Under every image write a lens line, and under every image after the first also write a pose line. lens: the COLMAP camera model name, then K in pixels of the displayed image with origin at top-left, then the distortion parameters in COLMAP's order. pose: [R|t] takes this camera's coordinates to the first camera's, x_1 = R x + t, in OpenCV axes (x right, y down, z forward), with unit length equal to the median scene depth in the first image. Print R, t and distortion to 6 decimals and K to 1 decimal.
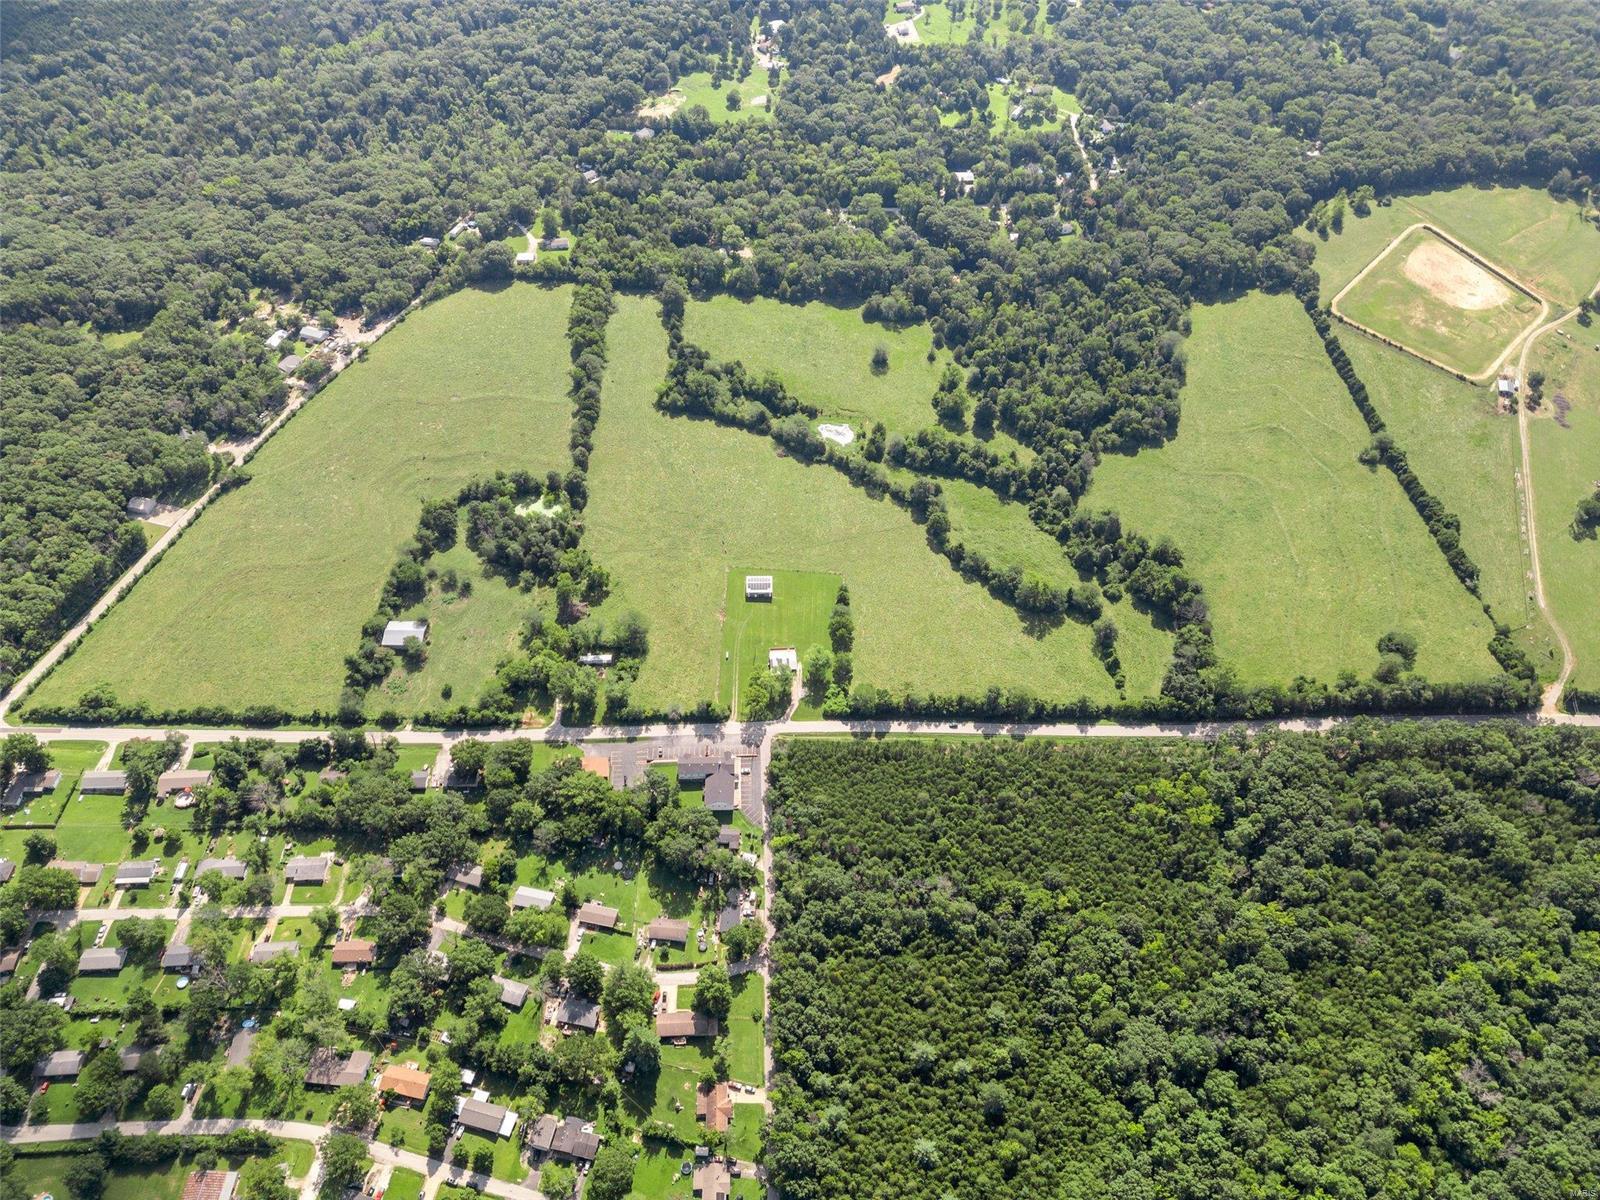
lens RADIAL K [[1110.9, 0, 800.0], [0, 1110.9, 600.0], [0, 0, 1]] dist [0.079477, -0.075113]
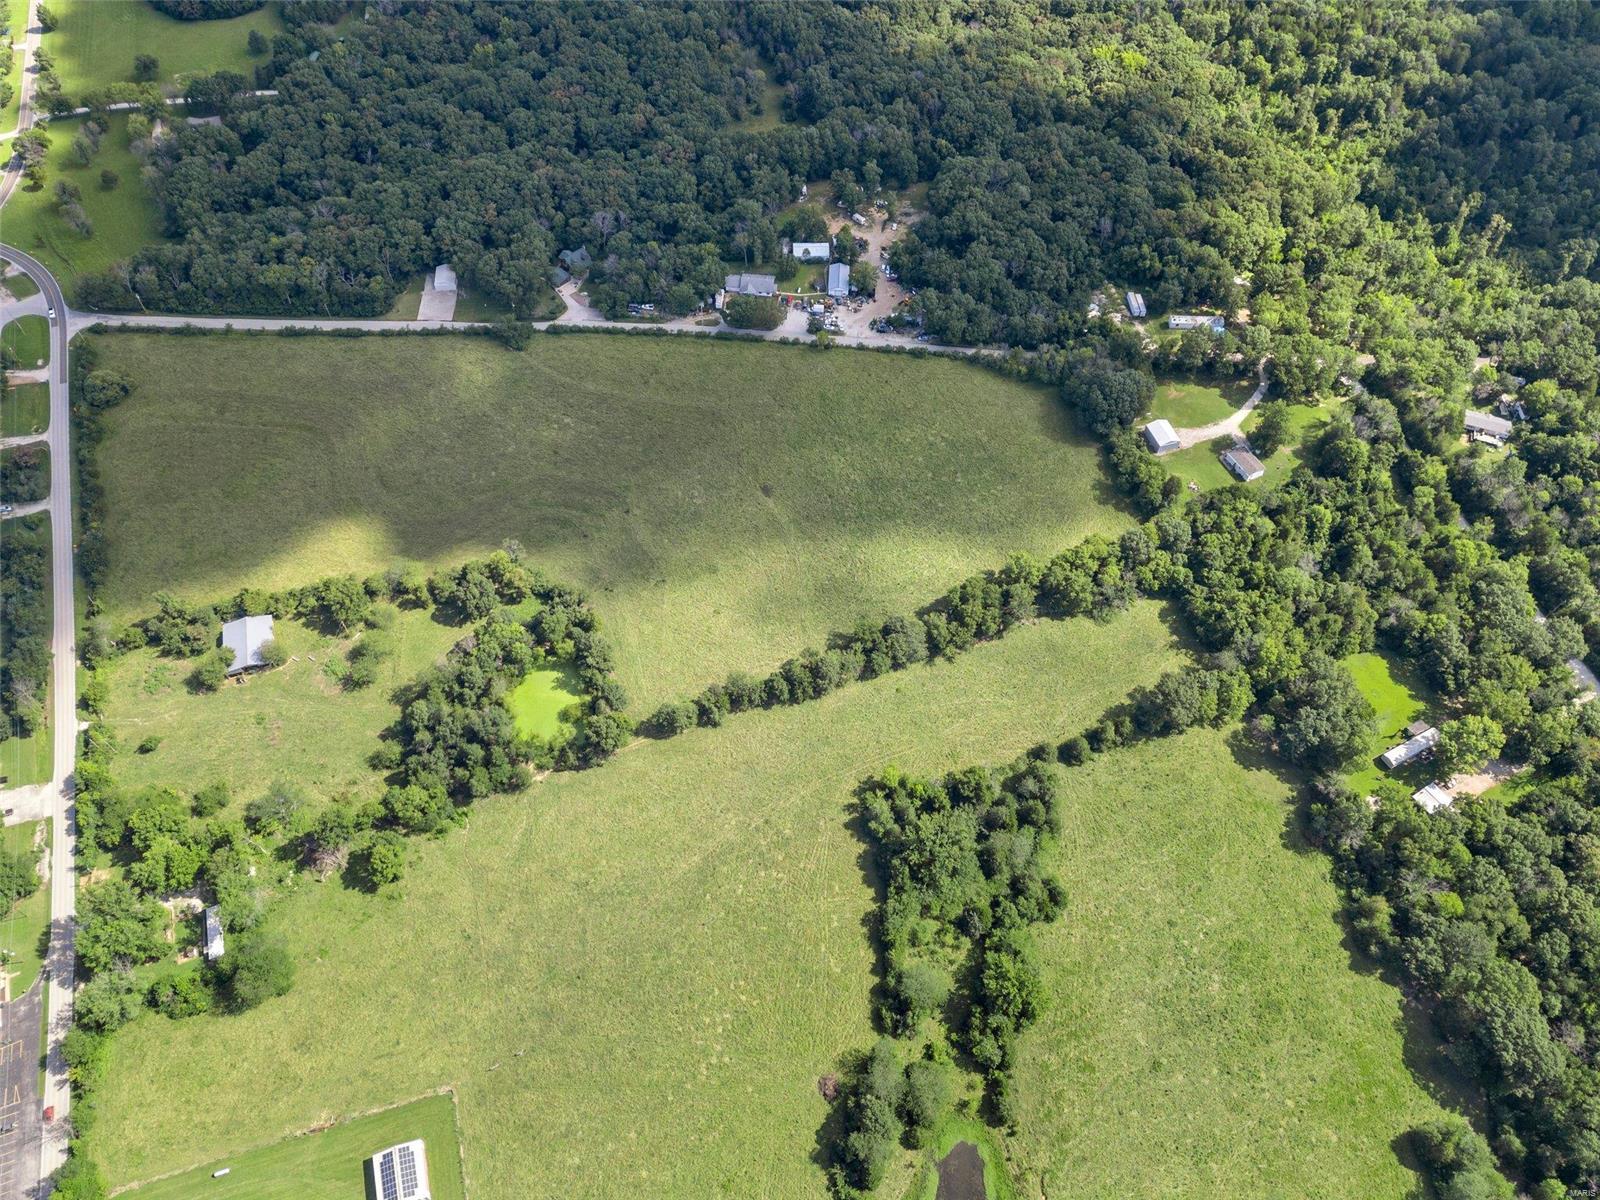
lens RADIAL K [[1162.5, 0, 800.0], [0, 1162.5, 600.0], [0, 0, 1]] dist [0.081252, -0.079255]
pose [[0.291902, 0.778351, -0.555844, 0.096414], [-0.719805, 0.561464, 0.408215, -0.450847], [0.629821, 0.280940, 0.724153, 0.628158]]
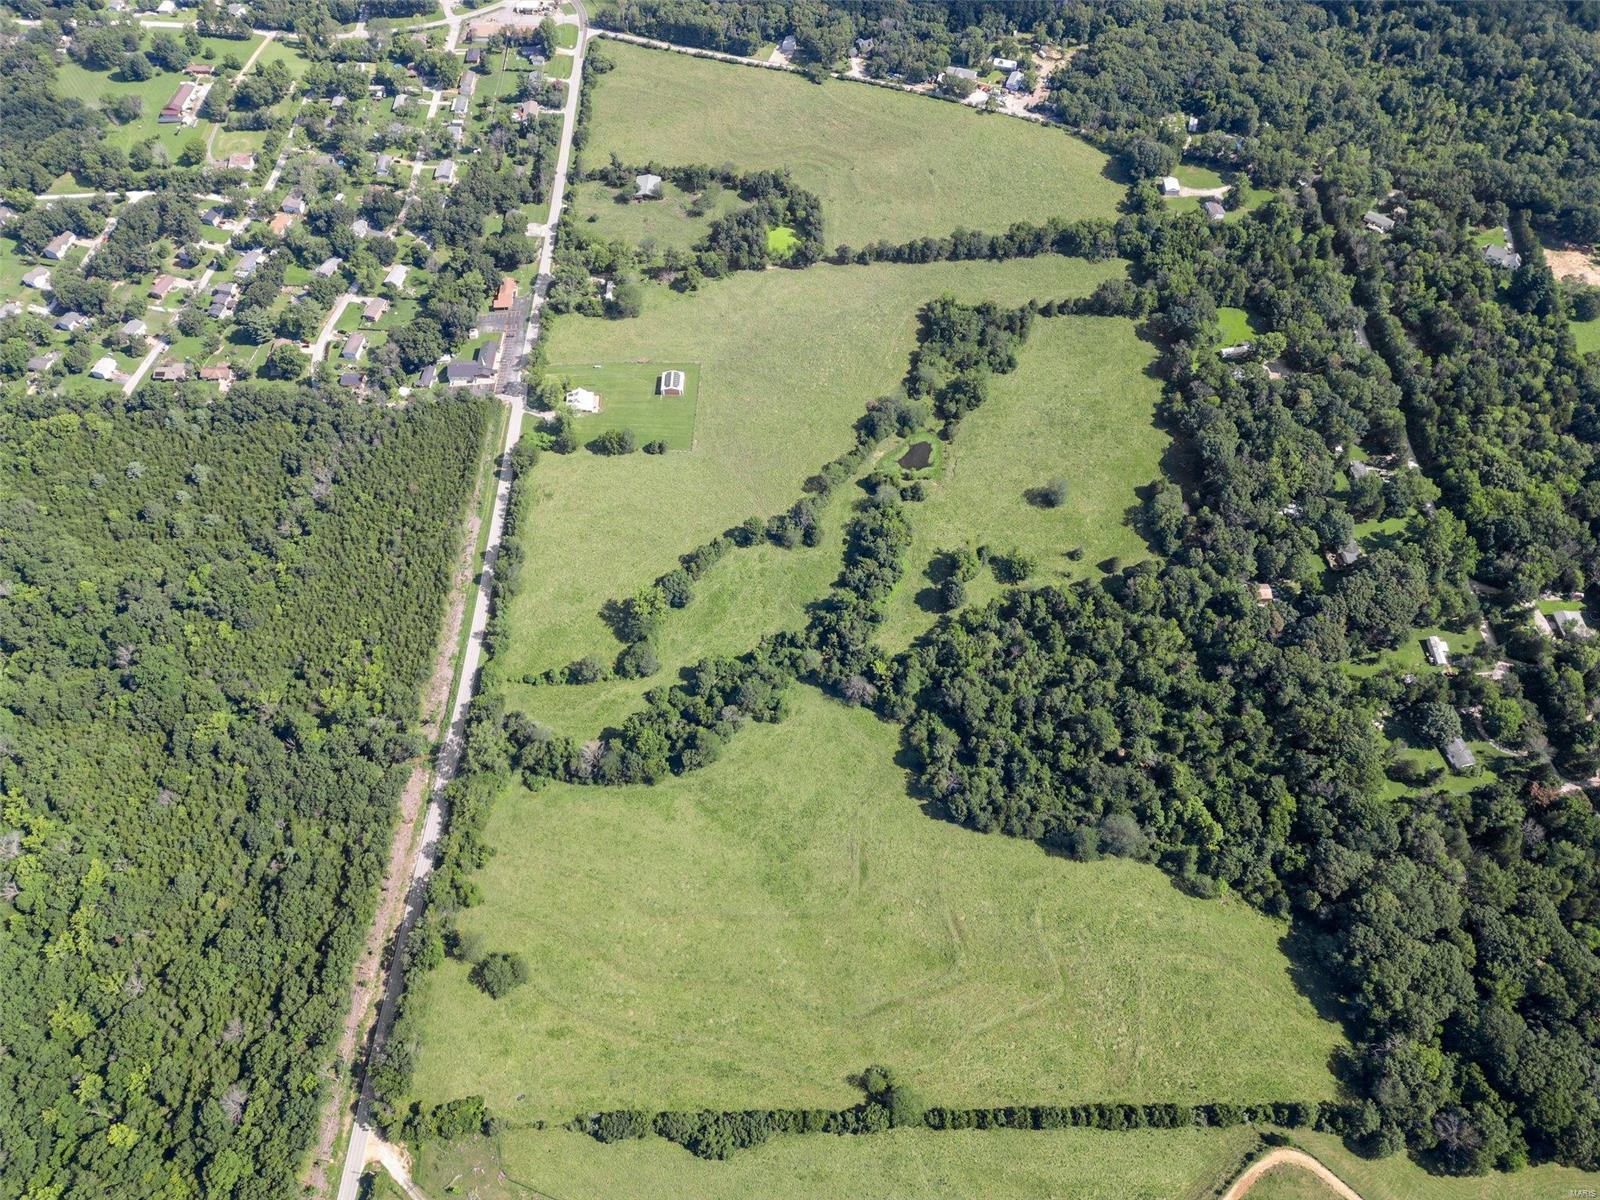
lens RADIAL K [[1110.9, 0, 800.0], [0, 1110.9, 600.0], [0, 0, 1]] dist [0.079477, -0.075113]
pose [[-0.028597, 0.815593, -0.577919, 0.687756], [-0.745251, 0.367912, 0.556095, -0.572876], [0.666170, 0.446598, 0.597300, 0.508994]]
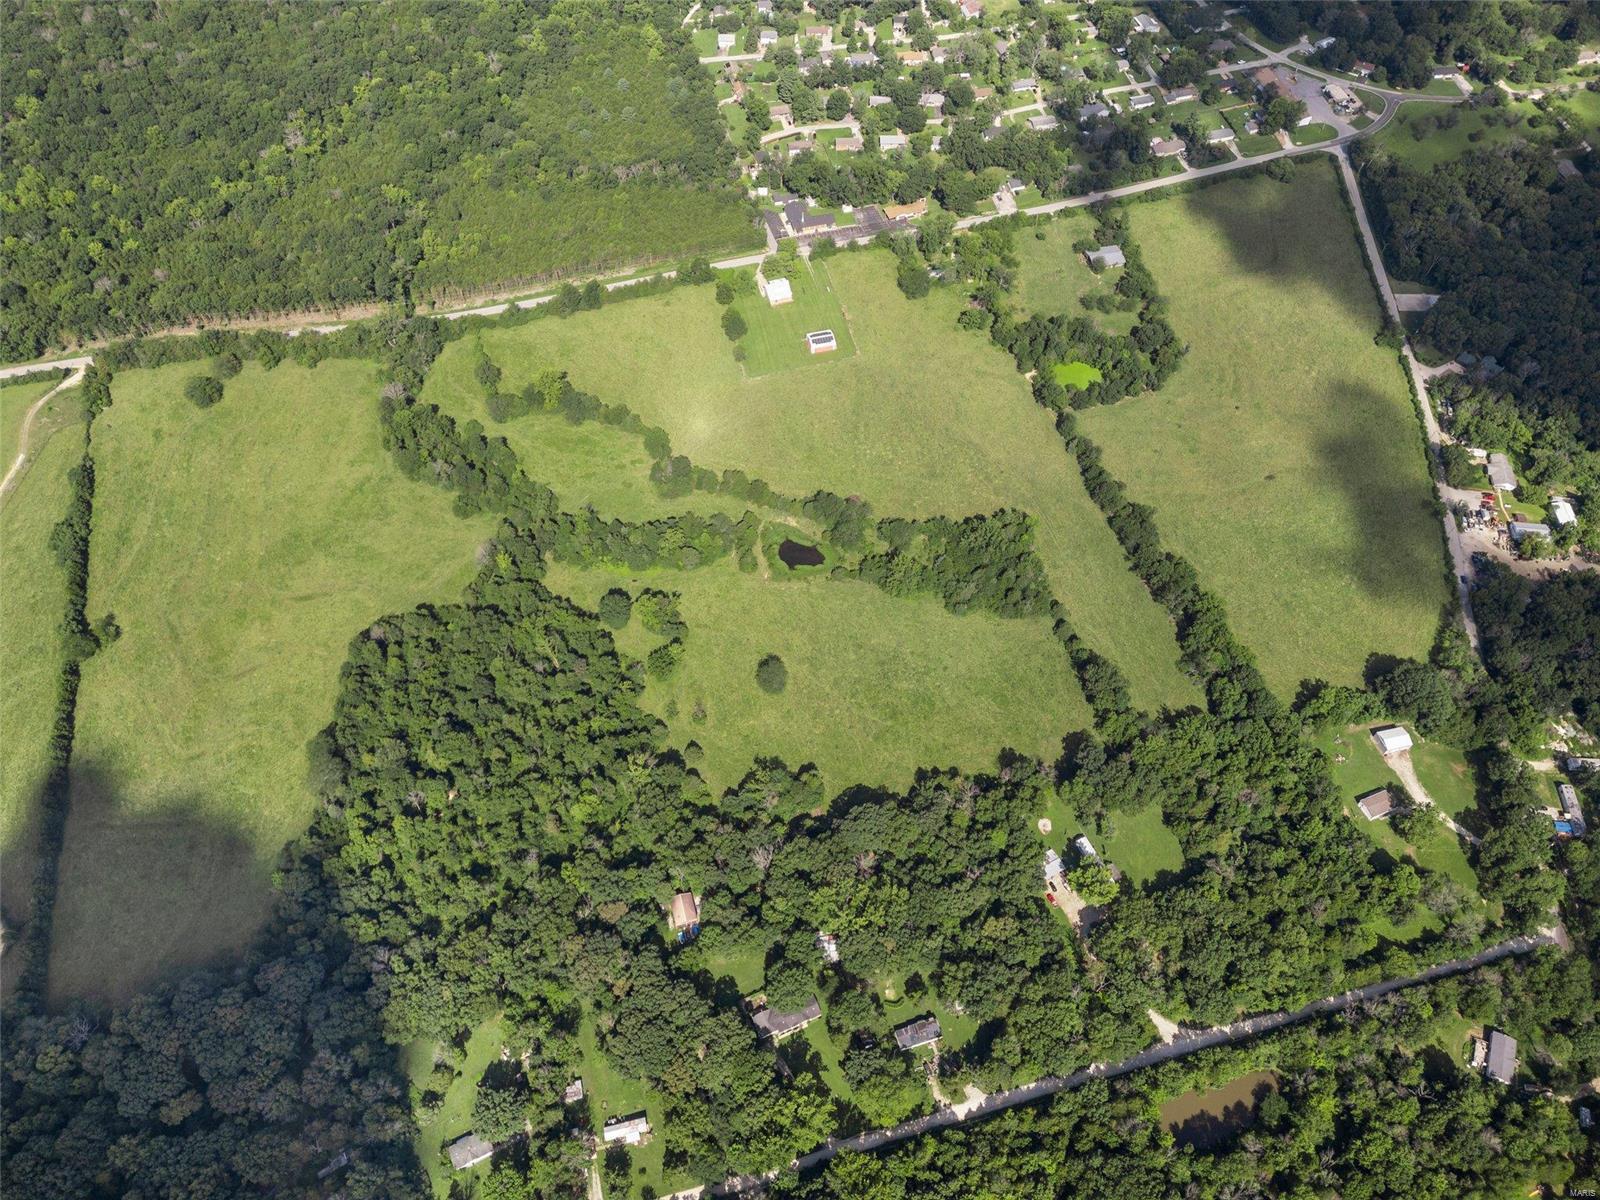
lens RADIAL K [[1162.5, 0, 800.0], [0, 1162.5, 600.0], [0, 0, 1]] dist [0.081252, -0.079255]
pose [[-0.972158, 0.182688, -0.146746, 0.174131], [-0.184194, -0.208647, 0.960489, -1.031394], [0.144852, 0.960777, 0.236487, 0.910107]]
